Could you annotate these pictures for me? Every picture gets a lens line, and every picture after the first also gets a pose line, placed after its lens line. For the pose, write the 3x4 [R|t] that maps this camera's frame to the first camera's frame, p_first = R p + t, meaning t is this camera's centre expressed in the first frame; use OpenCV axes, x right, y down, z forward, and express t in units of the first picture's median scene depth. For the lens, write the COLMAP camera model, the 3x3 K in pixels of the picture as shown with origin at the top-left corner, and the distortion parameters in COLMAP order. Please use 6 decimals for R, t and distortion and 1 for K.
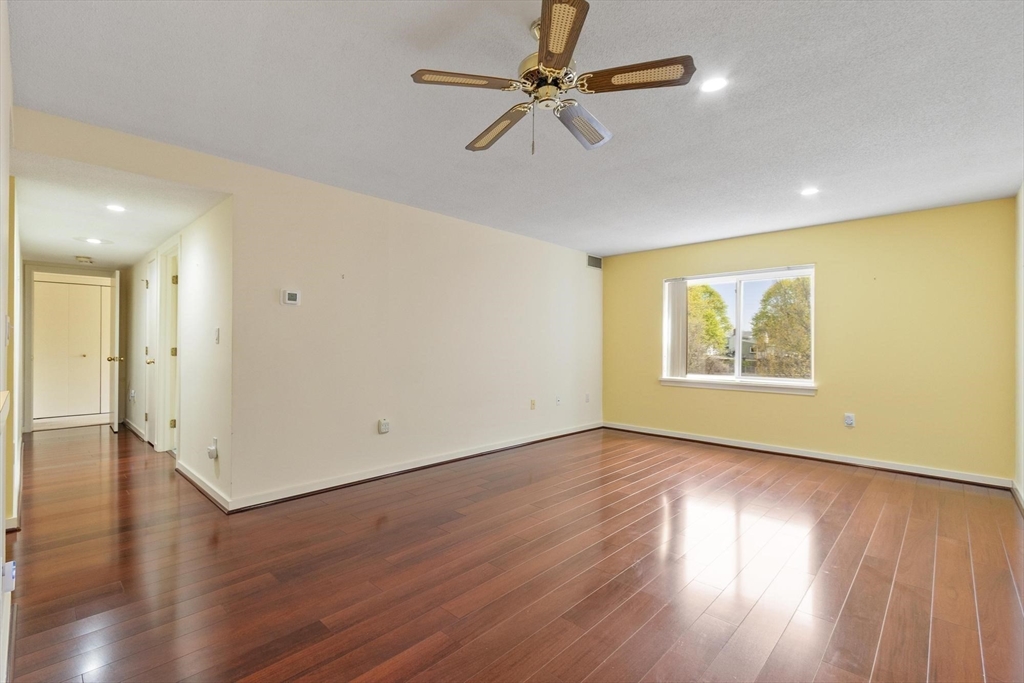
lens RADIAL K [[458.7, 0, 483.3], [0, 458.7, 337.7], [0, 0, 1]] dist [0.004120, -0.000317]
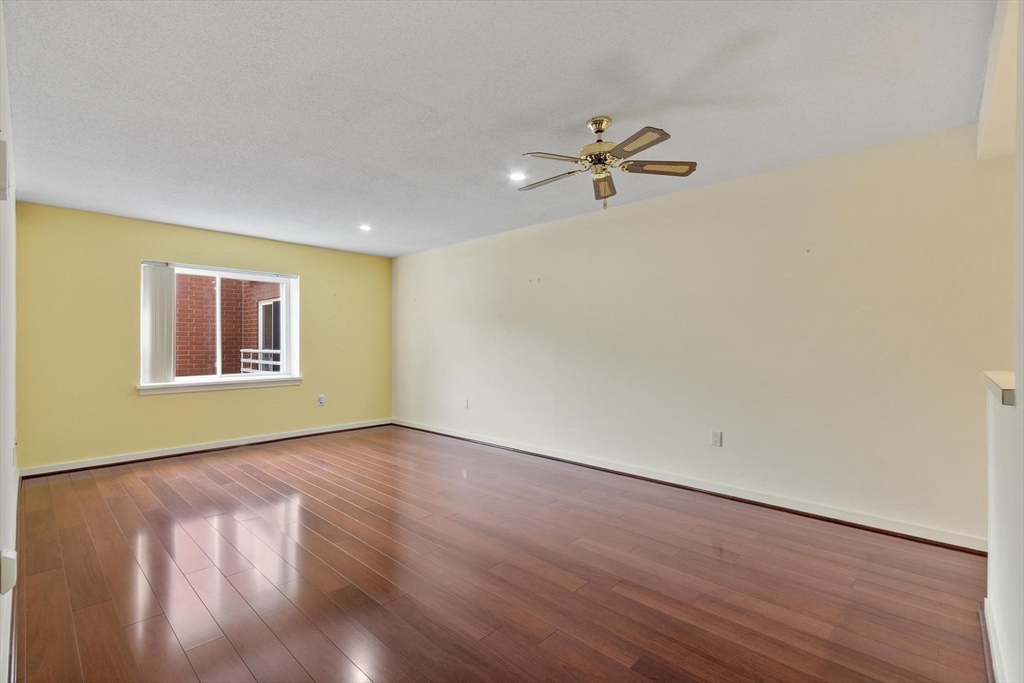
lens RADIAL K [[458.7, 0, 485.6], [0, 458.7, 336.7], [0, 0, 1]] dist [0.004120, -0.000317]
pose [[-0.007559, 0.009086, 0.999930, -0.434894], [-0.013518, 0.999866, -0.009187, 0.004038], [-0.999880, -0.013586, -0.007435, 0.459933]]
